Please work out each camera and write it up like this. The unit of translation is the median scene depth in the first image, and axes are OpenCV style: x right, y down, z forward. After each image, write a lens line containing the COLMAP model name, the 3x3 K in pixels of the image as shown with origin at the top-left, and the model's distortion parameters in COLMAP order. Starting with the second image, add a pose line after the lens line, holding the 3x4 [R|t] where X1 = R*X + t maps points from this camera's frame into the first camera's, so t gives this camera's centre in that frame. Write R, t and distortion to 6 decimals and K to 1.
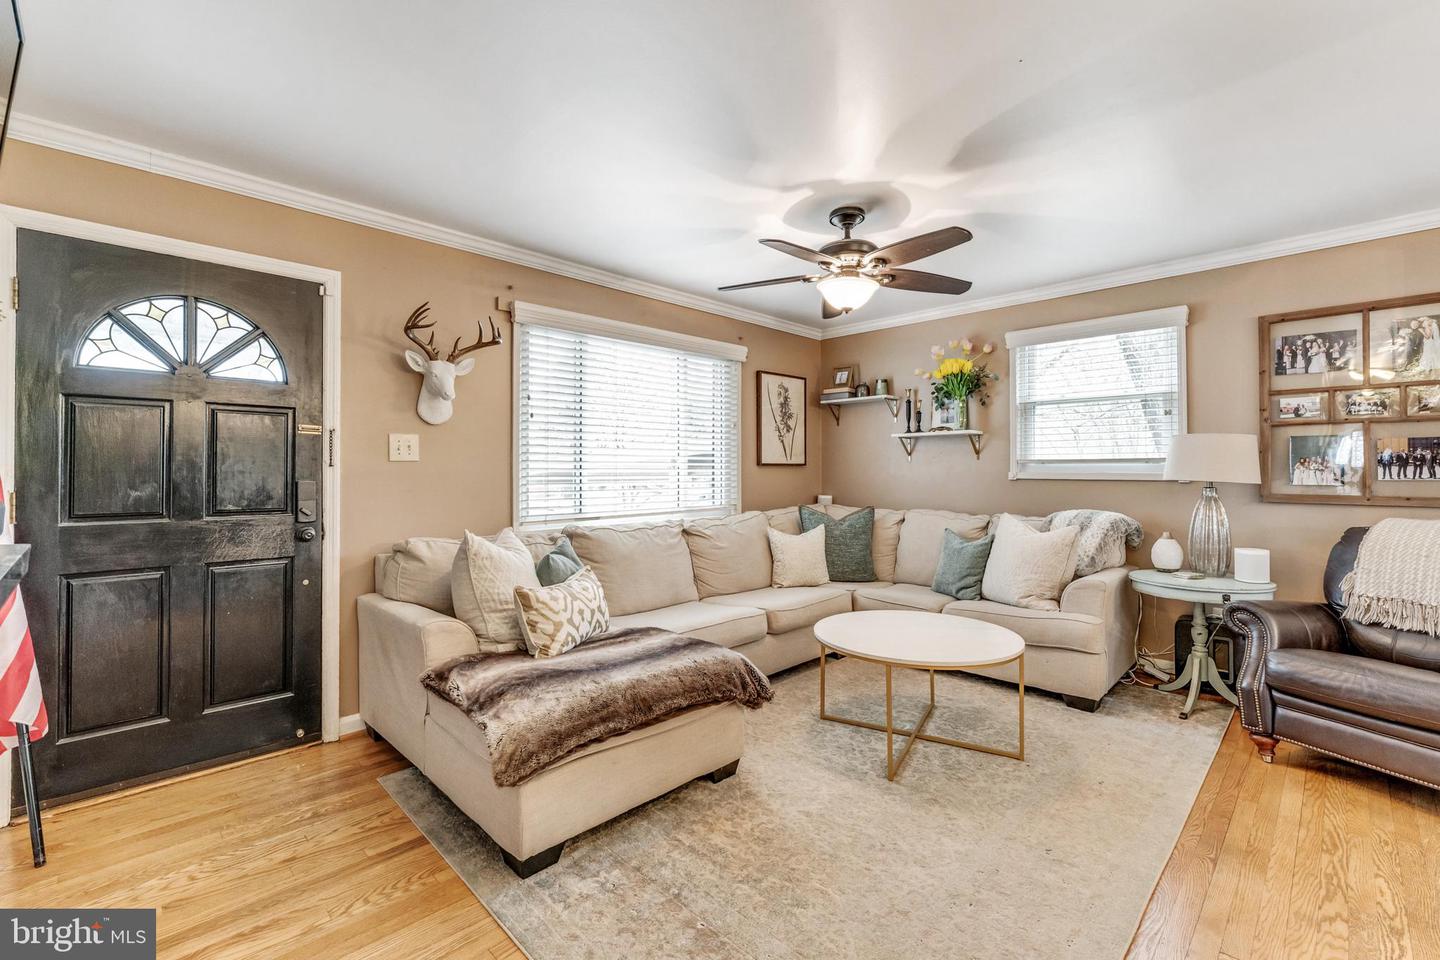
lens RADIAL K [[616.8, 0, 722.6], [0, 616.8, 464.5], [0, 0, 1]] dist [-0.003395, -0.000279]
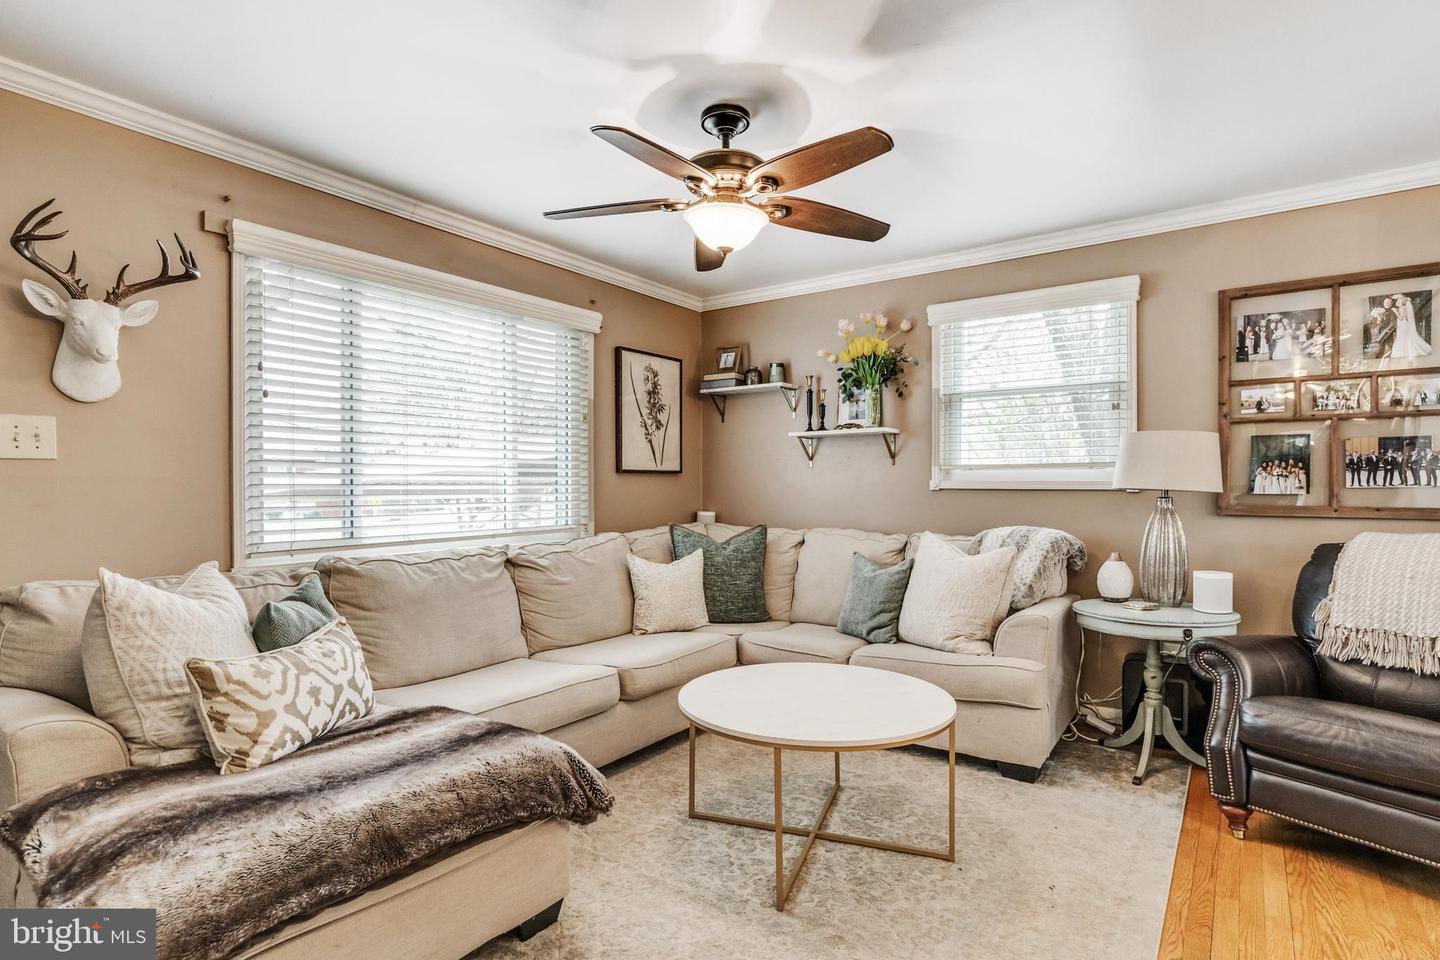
lens RADIAL K [[730.1, 0, 718.6], [0, 730.1, 490.0], [0, 0, 1]] dist [-0.000236, -0.000278]
pose [[0.986504, -0.001776, 0.163725, 0.054082], [-0.000955, 0.999862, 0.016600, 0.013262], [-0.163732, -0.016532, 0.986366, 0.156144]]
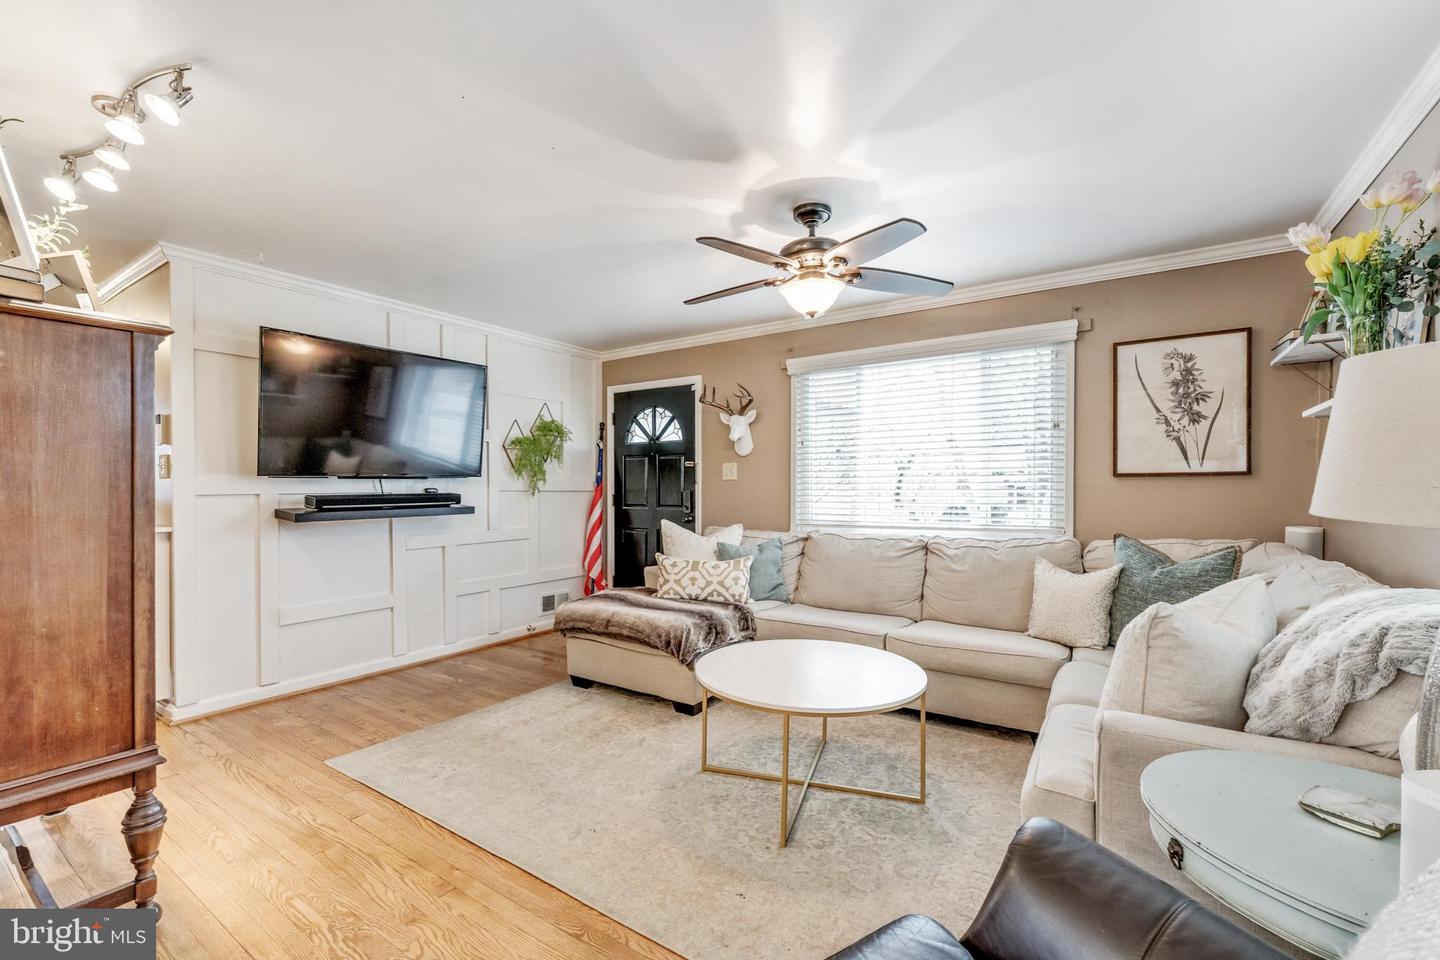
lens RADIAL K [[613.1, 0, 720.3], [0, 613.1, 494.9], [0, 0, 1]] dist [-0.001124, -0.000094]
pose [[0.191265, 0.013113, -0.981451, 1.081576], [0.013569, 0.999780, 0.016002, 0.008066], [0.981445, -0.016378, 0.191045, 0.673073]]
